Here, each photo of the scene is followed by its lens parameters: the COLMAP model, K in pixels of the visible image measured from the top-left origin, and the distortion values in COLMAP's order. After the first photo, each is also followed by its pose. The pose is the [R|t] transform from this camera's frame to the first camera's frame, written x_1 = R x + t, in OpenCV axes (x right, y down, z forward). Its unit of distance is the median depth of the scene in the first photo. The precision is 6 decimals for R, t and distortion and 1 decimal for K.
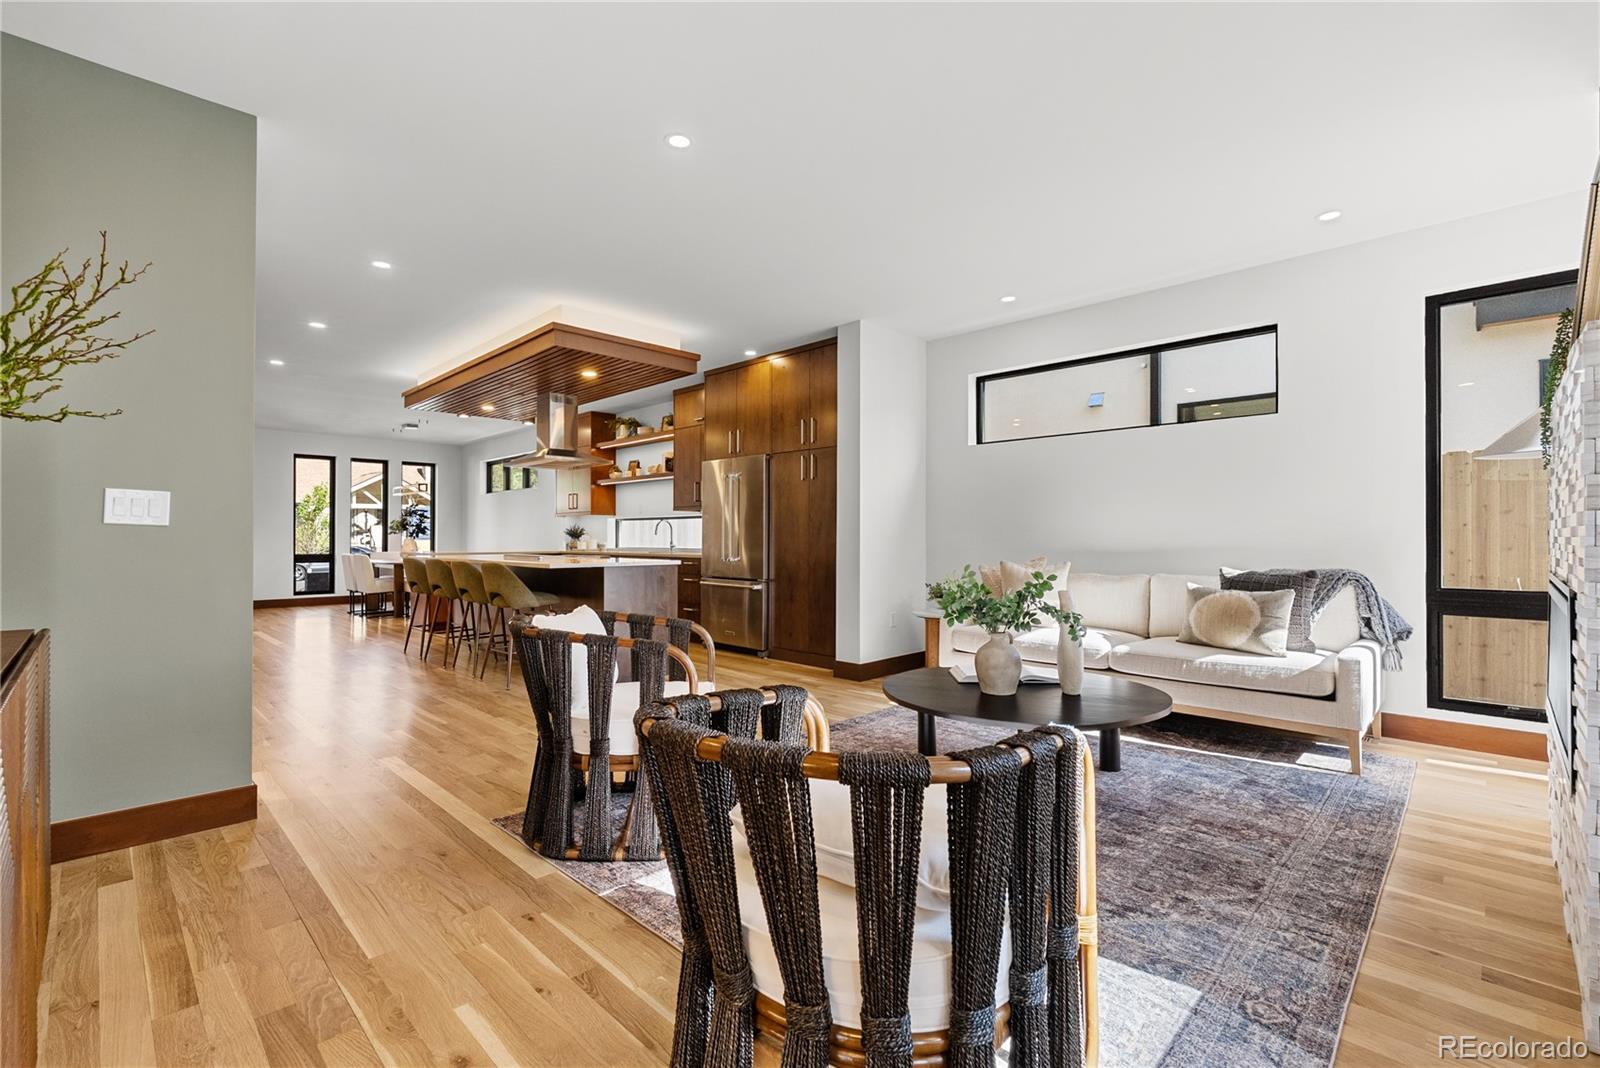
lens RADIAL K [[708.4, 0, 800.3], [0, 708.4, 534.8], [0, 0, 1]] dist [-0.004054, -0.000933]
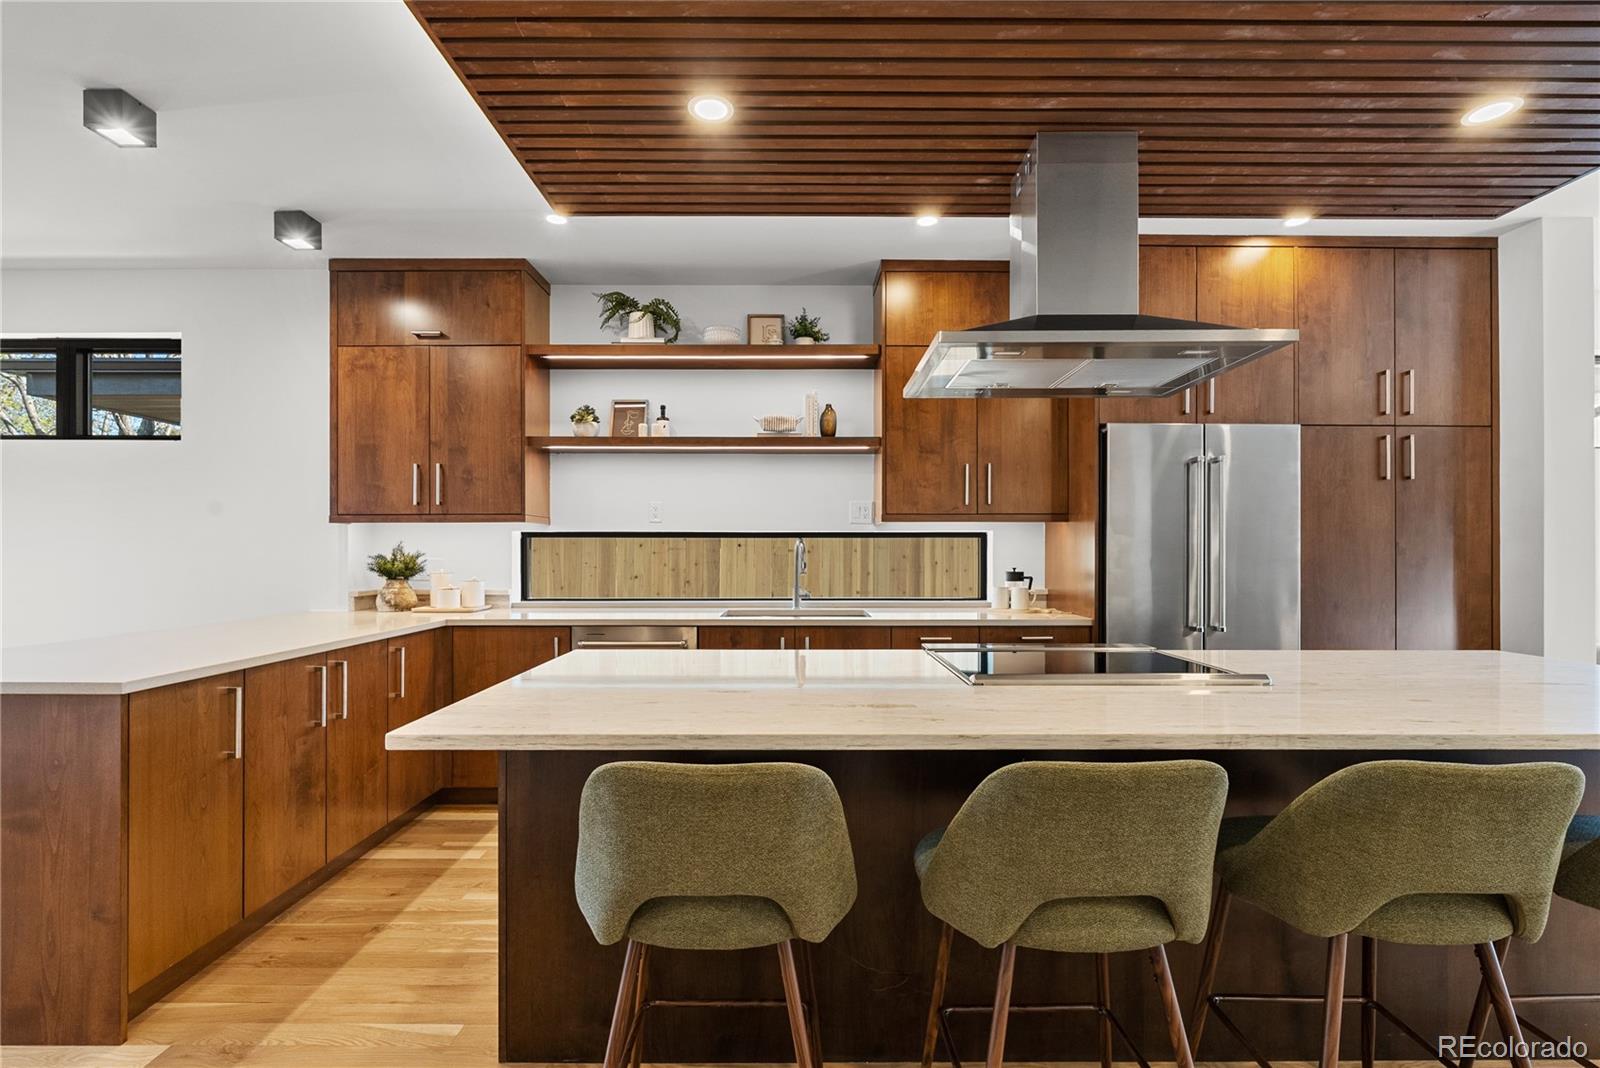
lens RADIAL K [[708.4, 0, 802.8], [0, 708.4, 552.6], [0, 0, 1]] dist [-0.004054, -0.000933]
pose [[0.705530, -0.001322, 0.708678, -0.441835], [-0.003575, 0.999979, 0.005424, -0.013330], [-0.708671, -0.006361, 0.705511, 0.579217]]
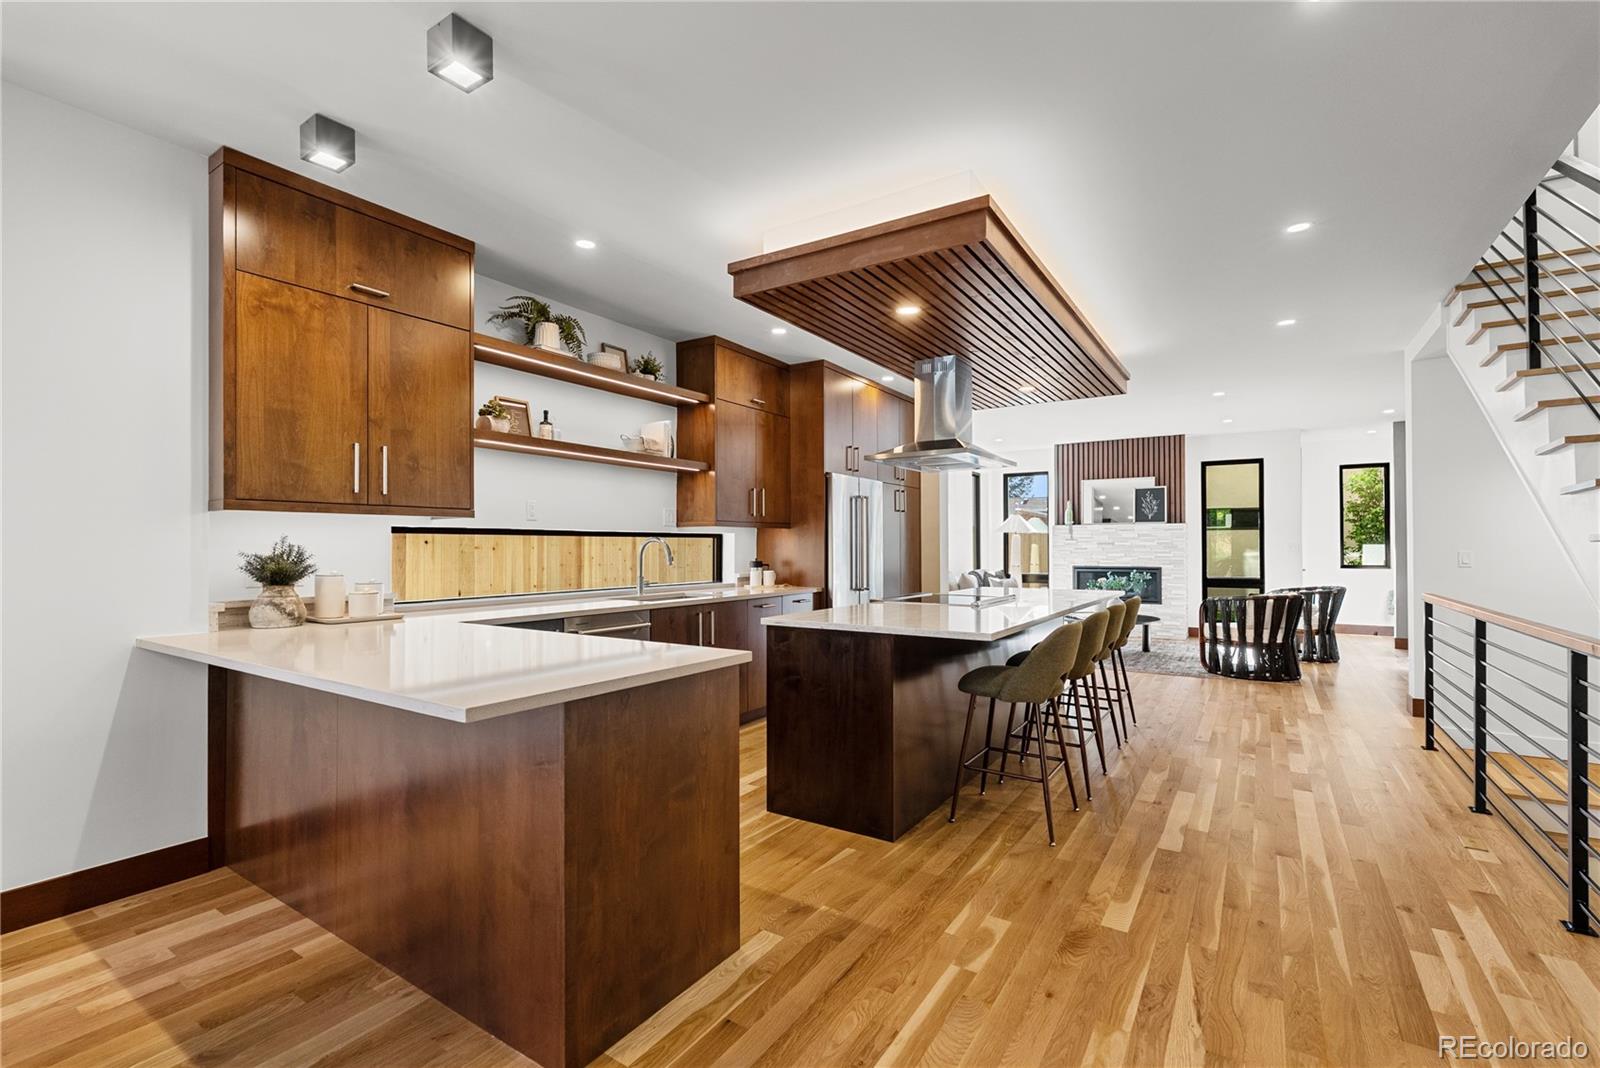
lens RADIAL K [[708.4, 0, 798.7], [0, 708.4, 543.8], [0, 0, 1]] dist [-0.004054, -0.000933]
pose [[-0.201361, 0.006181, 0.979498, -0.662436], [-0.002400, 0.999974, -0.006803, -0.011714], [-0.979514, -0.003721, -0.201341, 0.858762]]
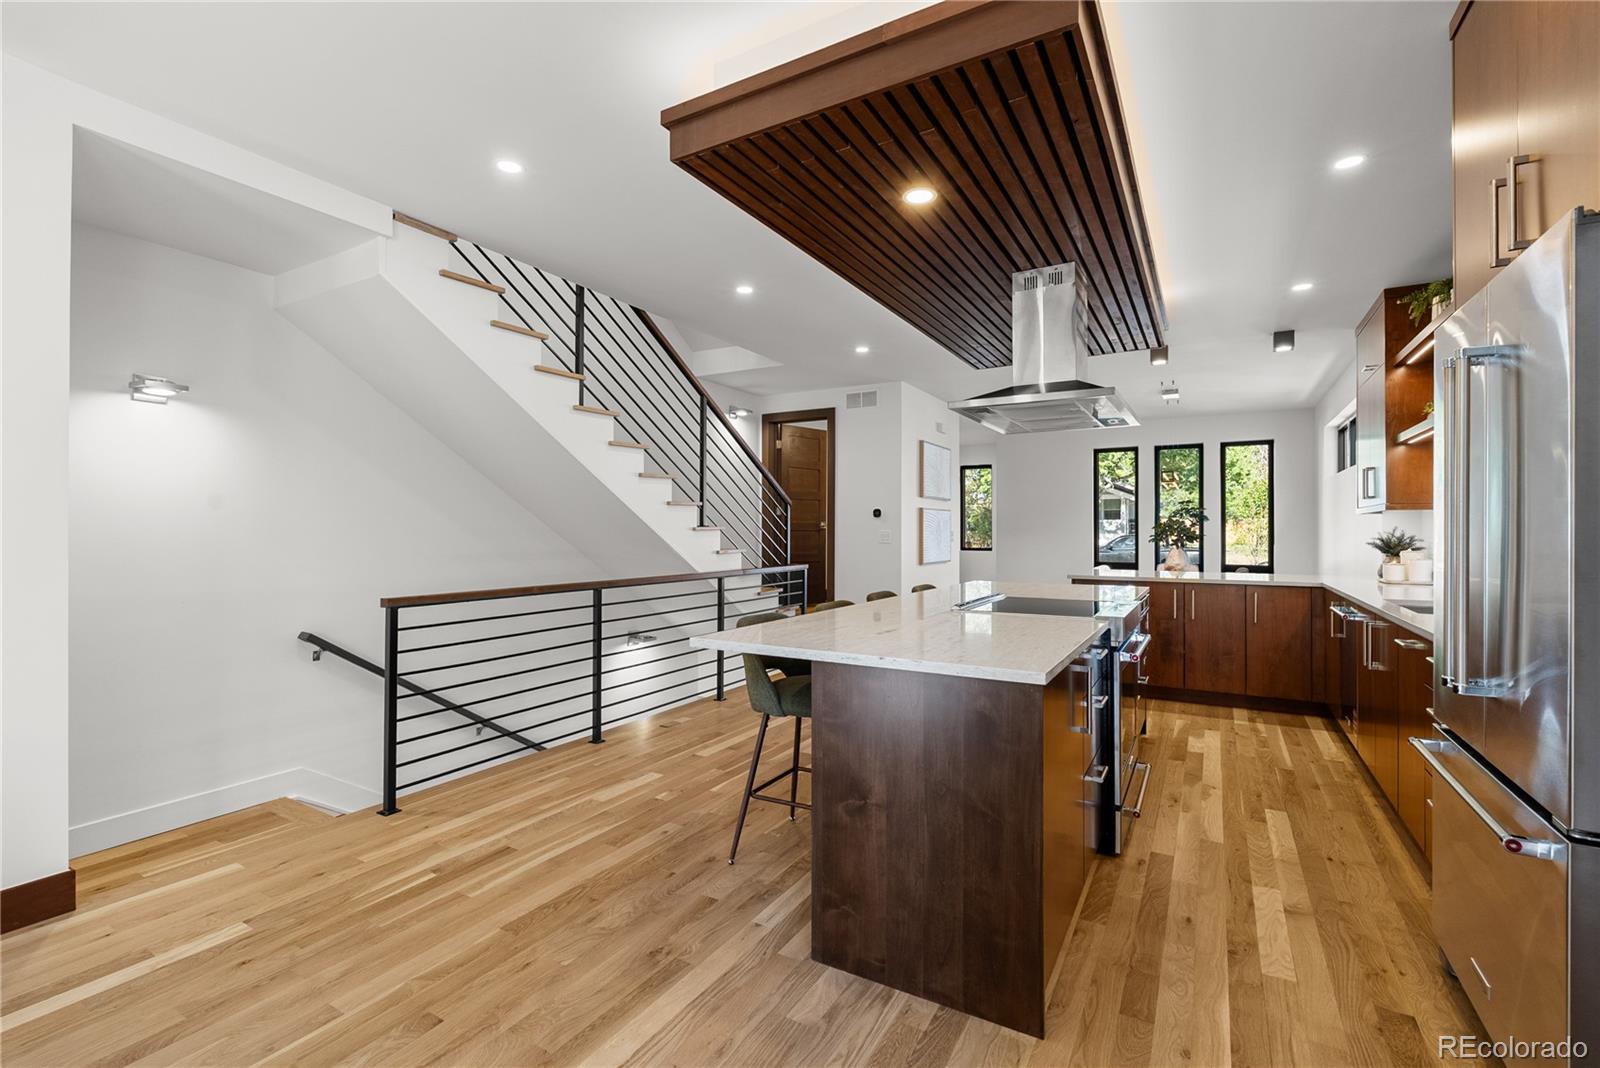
lens RADIAL K [[708.4, 0, 796.1], [0, 708.4, 527.8], [0, 0, 1]] dist [-0.004054, -0.000933]
pose [[0.248213, -0.004542, -0.968695, 0.057808], [0.002705, 0.999988, -0.003996, -0.014421], [0.968702, -0.001629, 0.248222, 0.477020]]
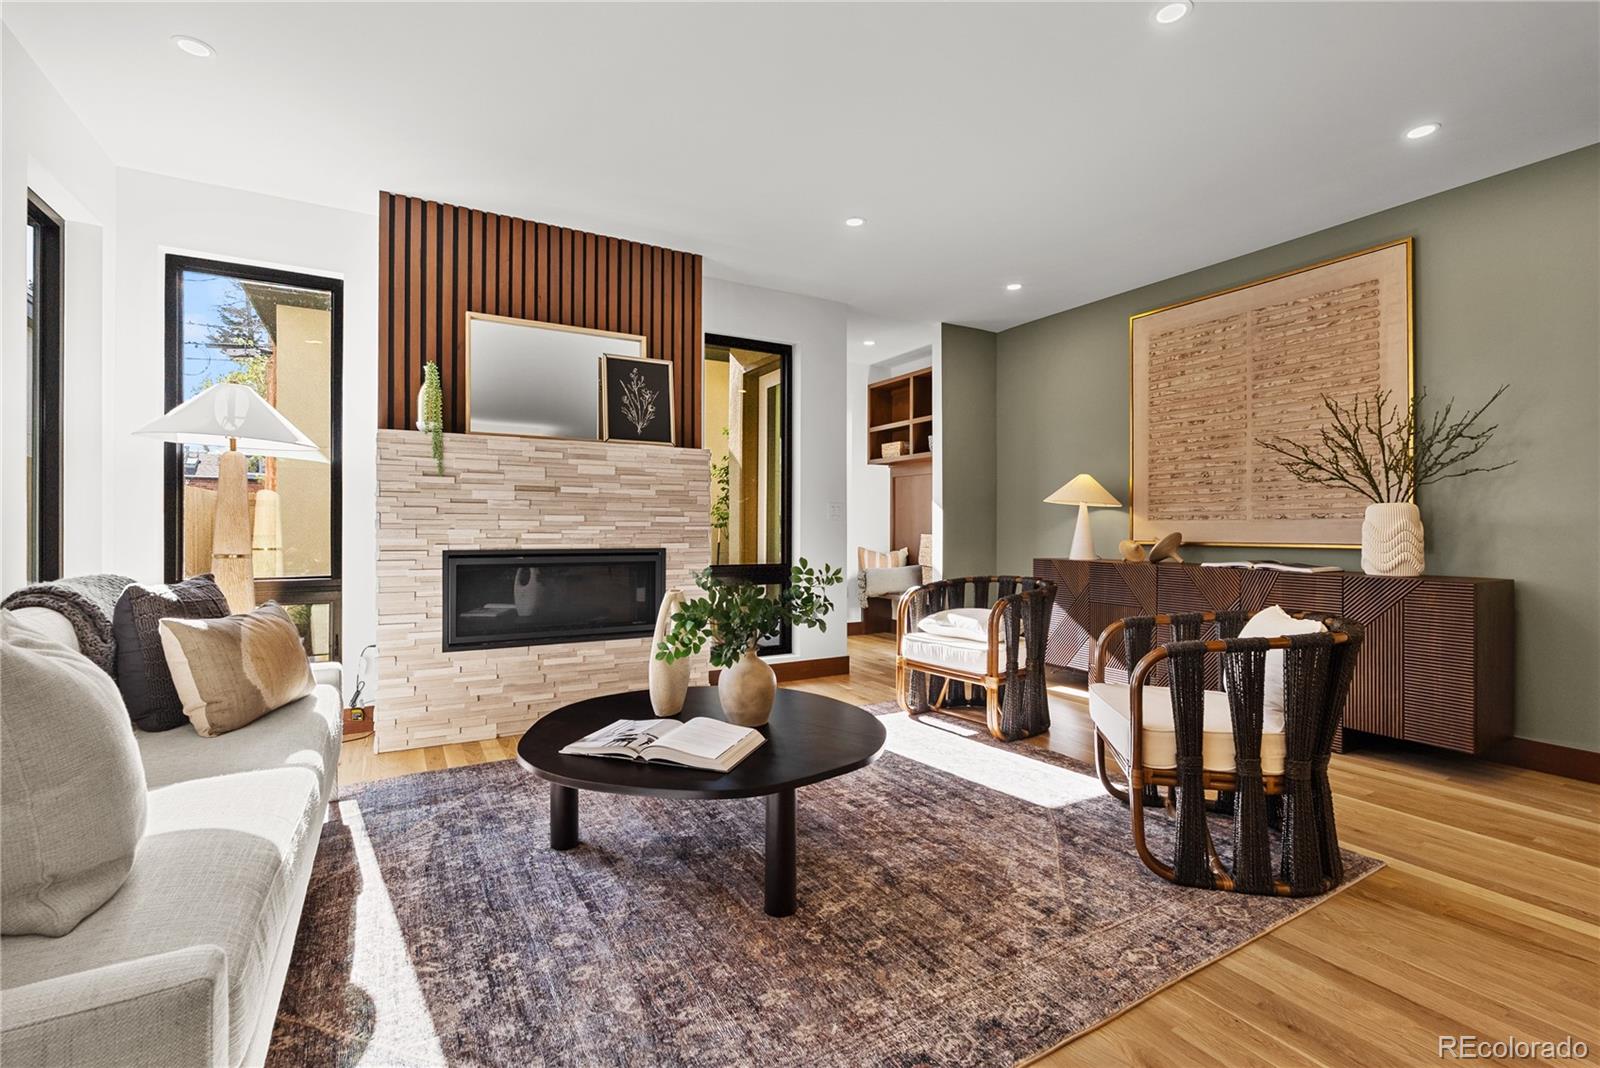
lens RADIAL K [[708.4, 0, 792.8], [0, 708.4, 528.2], [0, 0, 1]] dist [-0.004054, -0.000933]
pose [[-0.964477, -0.003015, 0.264148, 0.006673], [-0.004786, 0.999970, -0.006064, 0.002802], [-0.264122, -0.007113, -0.964463, 0.555613]]
